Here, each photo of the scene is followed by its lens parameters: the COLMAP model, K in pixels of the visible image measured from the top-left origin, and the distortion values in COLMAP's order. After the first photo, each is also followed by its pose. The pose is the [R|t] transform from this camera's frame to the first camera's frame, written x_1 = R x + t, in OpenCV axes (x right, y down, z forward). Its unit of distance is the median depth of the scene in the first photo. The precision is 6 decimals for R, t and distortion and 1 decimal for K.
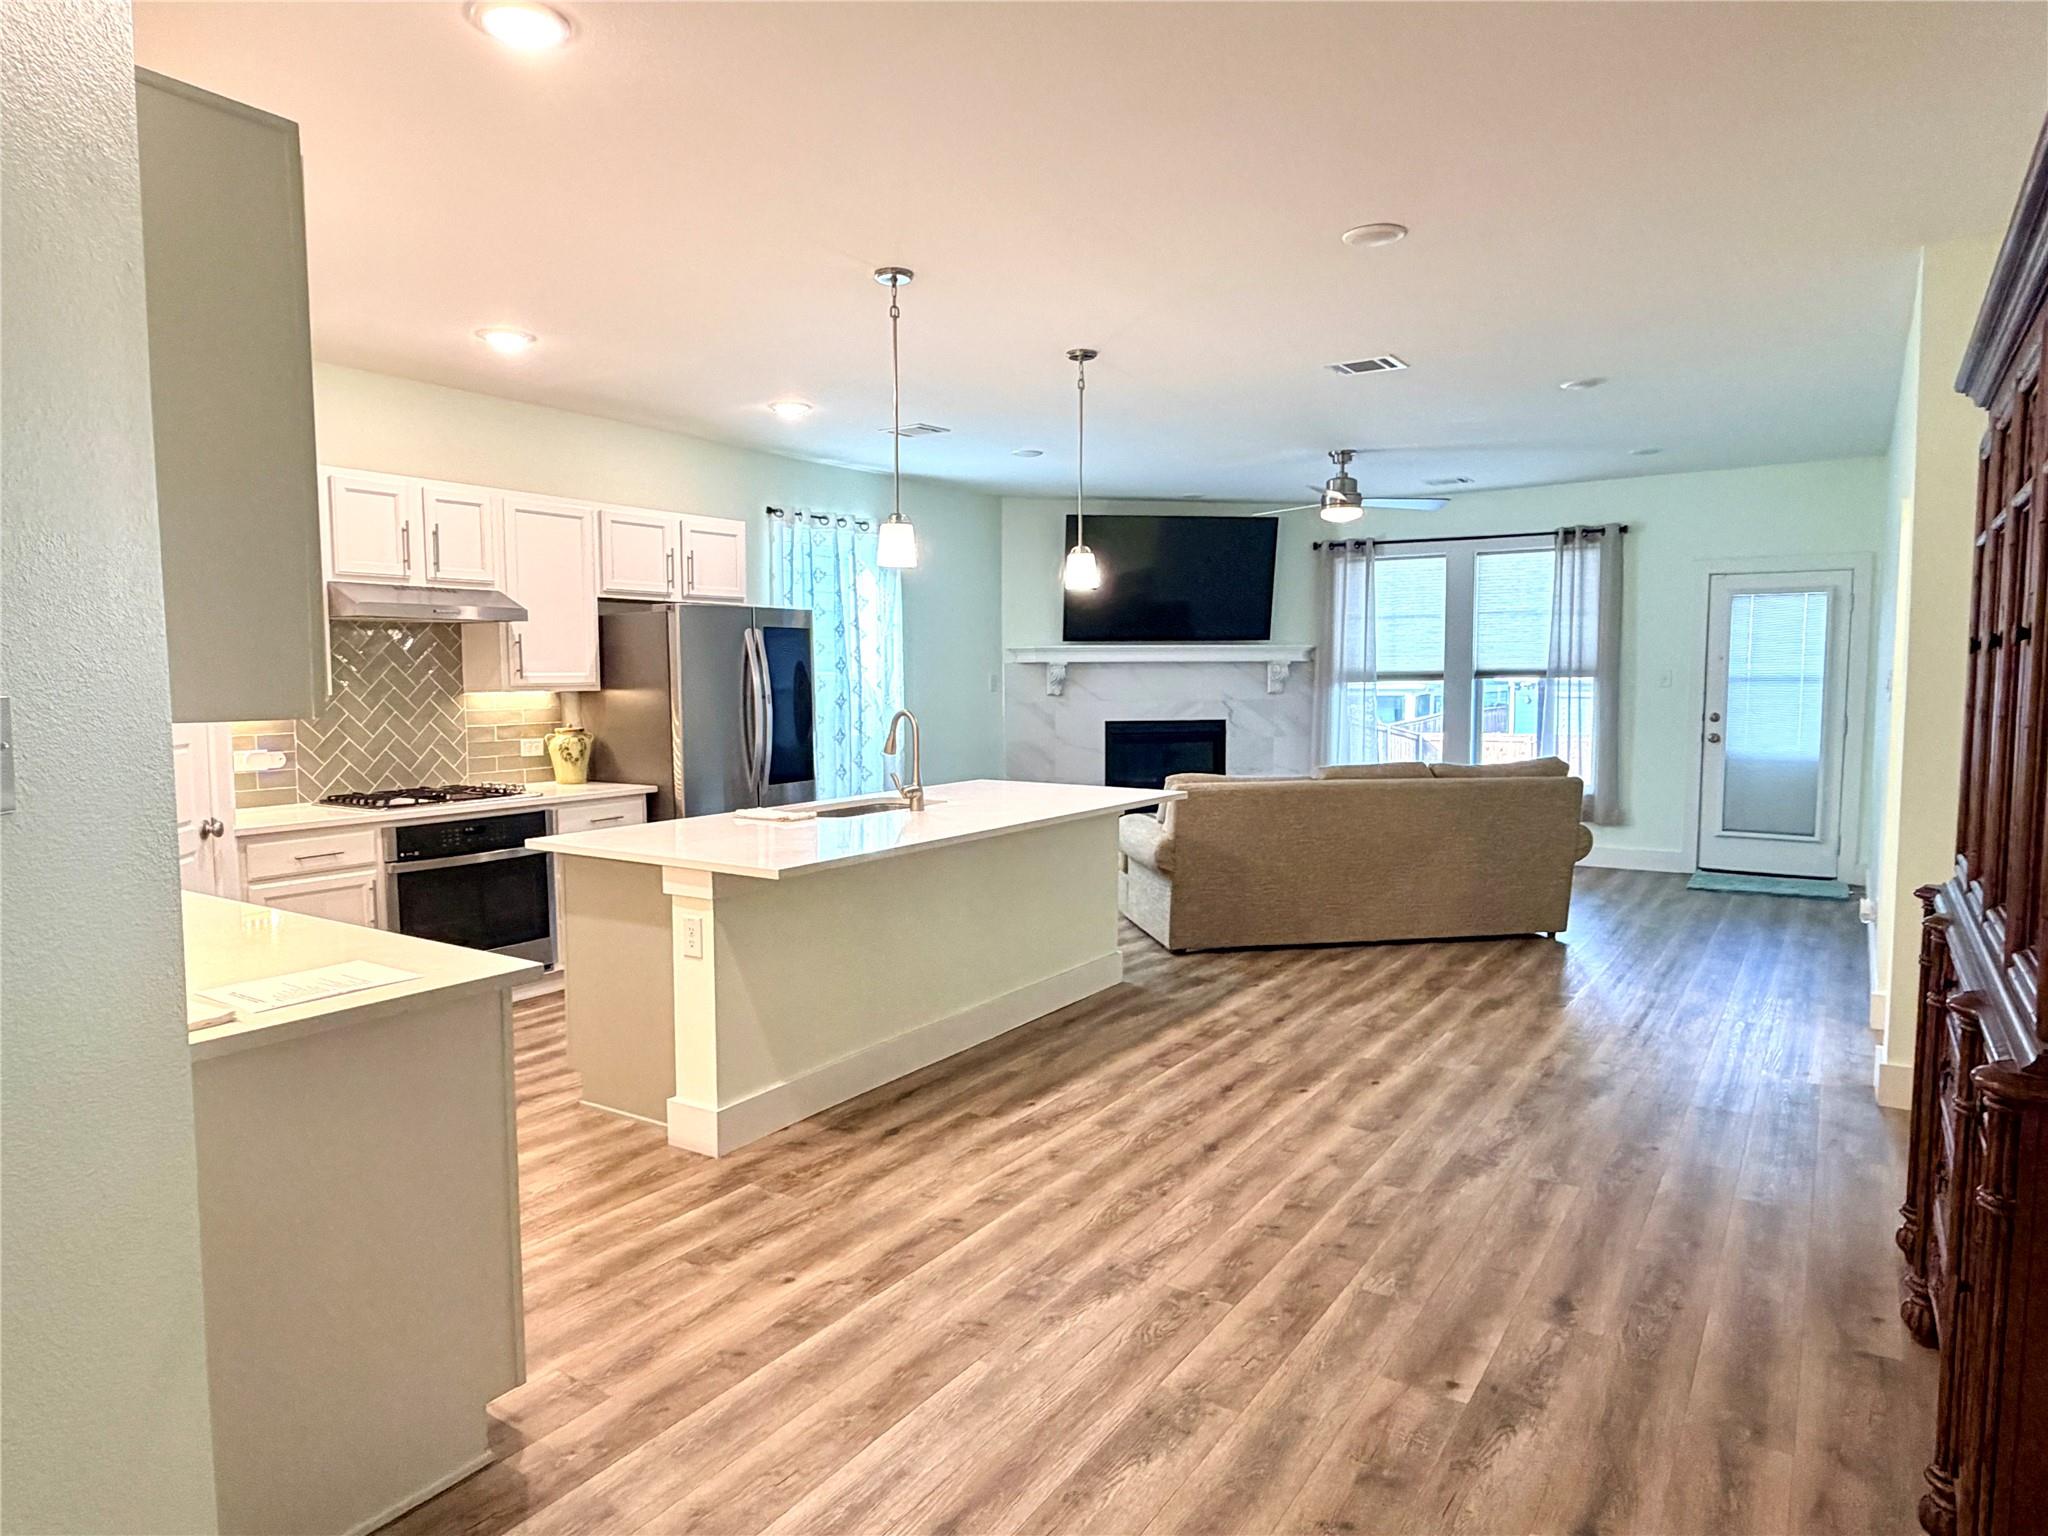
lens RADIAL K [[1240.1, 0, 1014.8], [0, 1240.1, 770.6], [0, 0, 1]] dist [-0.006315, 0.013497]
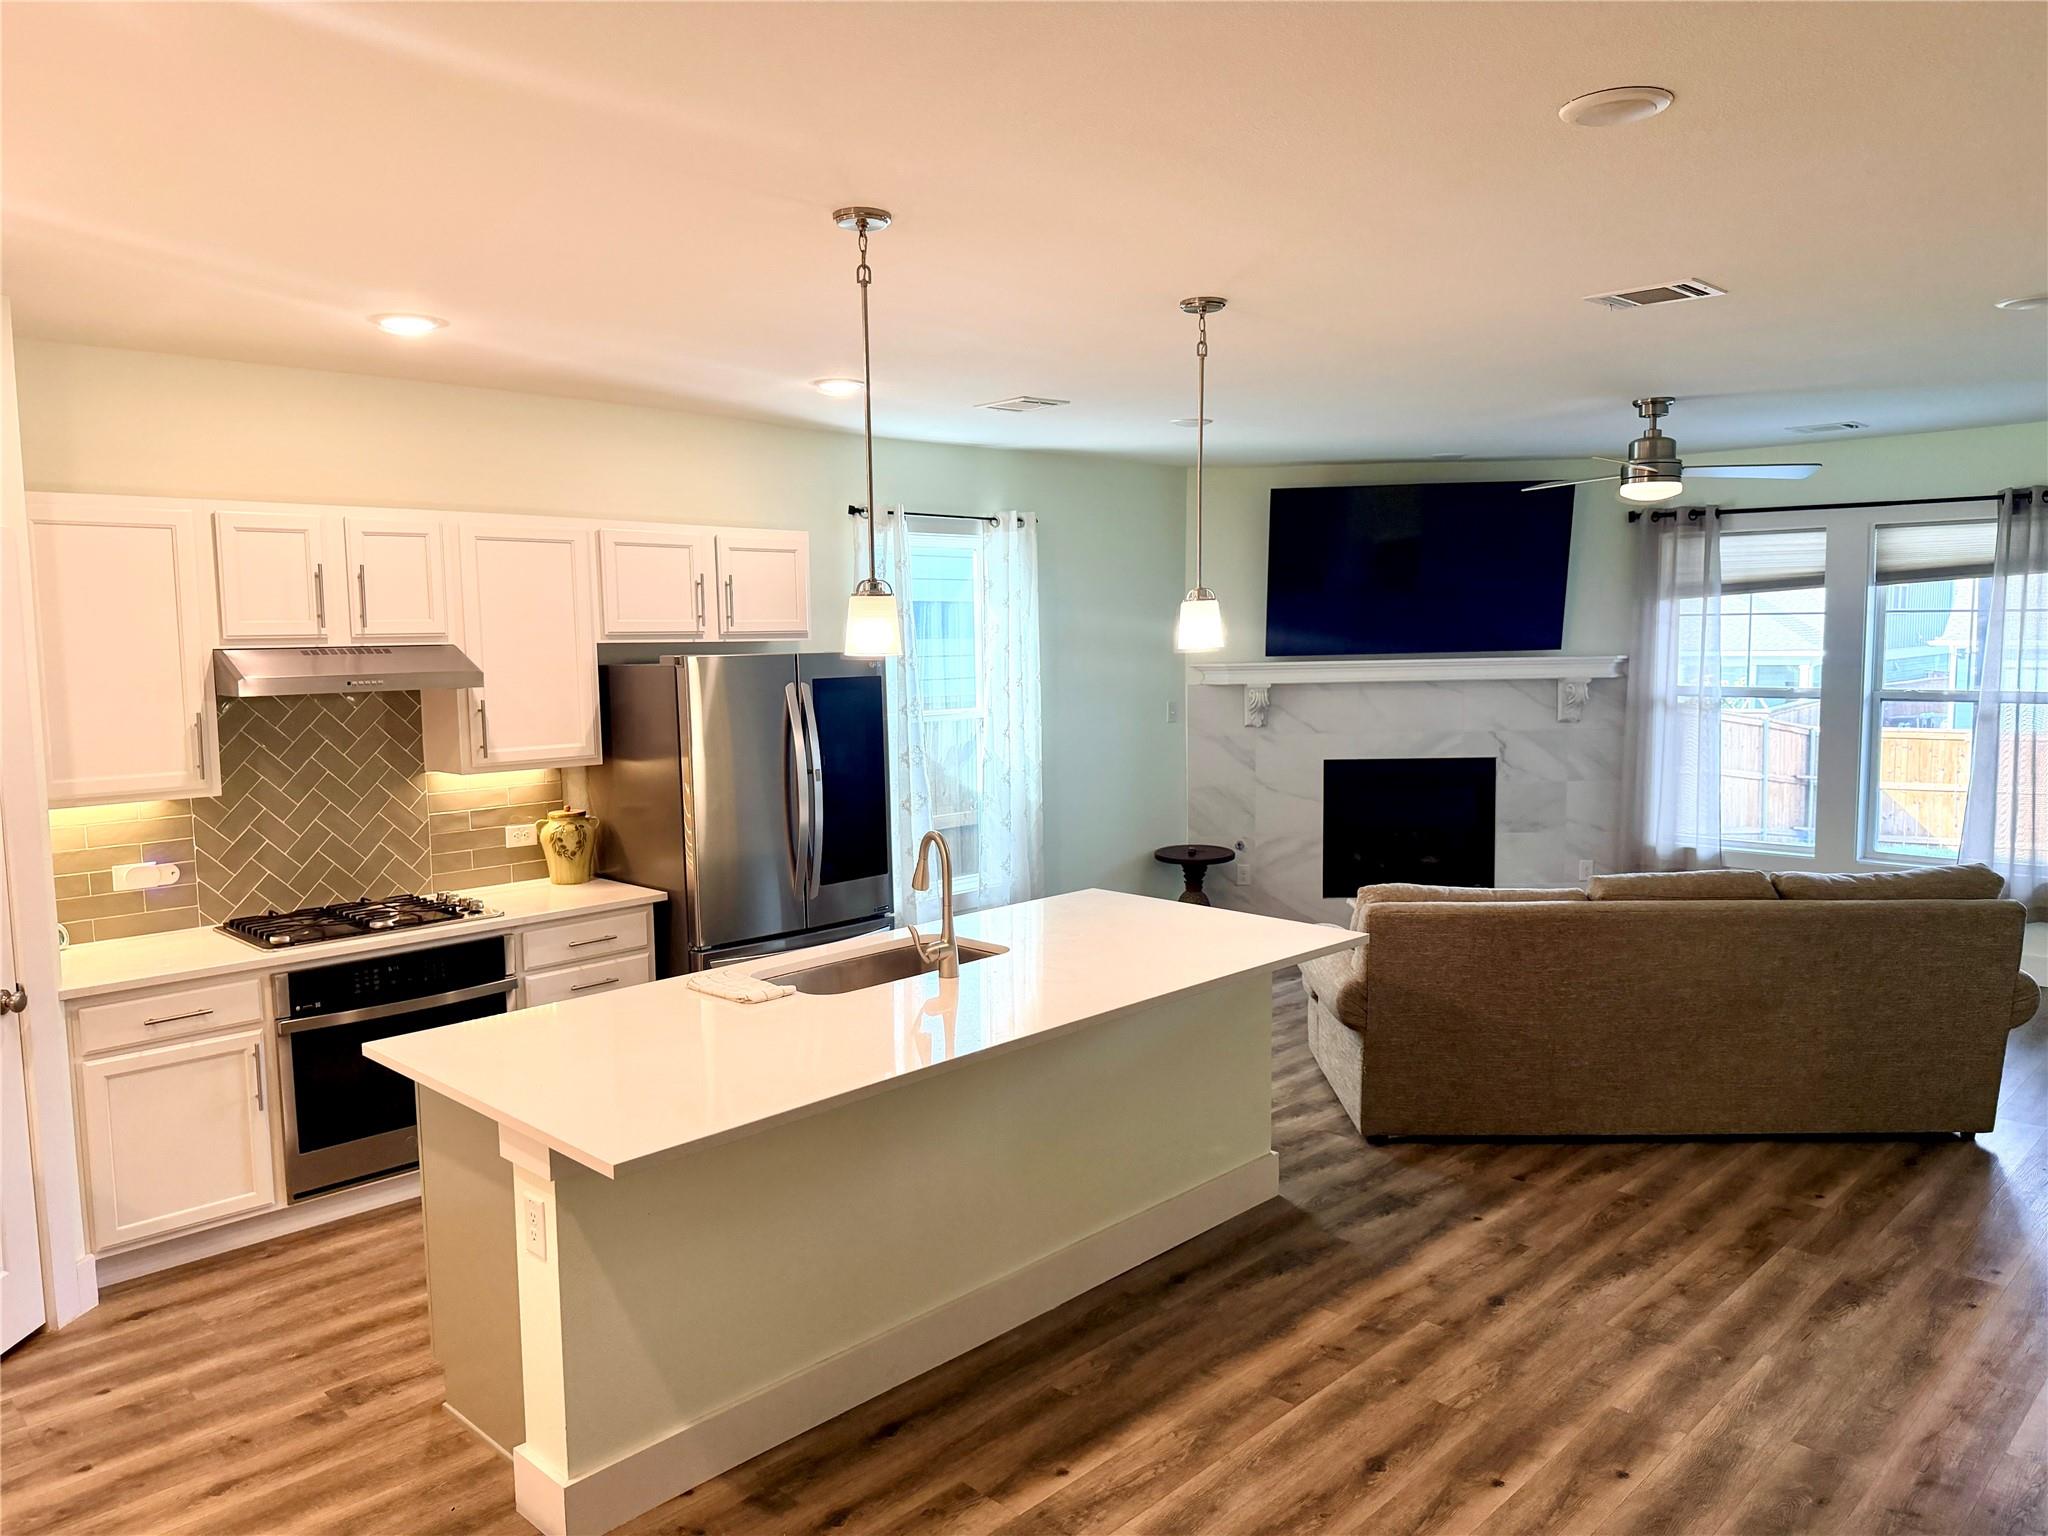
lens RADIAL K [[1447.6, 0, 1021.0], [0, 1447.6, 774.0], [0, 0, 1]] dist [0.024111, -0.030791]
pose [[0.981963, 0.011289, -0.188734, 0.118206], [-0.006913, 0.999692, 0.023832, -0.106165], [0.188945, -0.022097, 0.981739, 0.215027]]
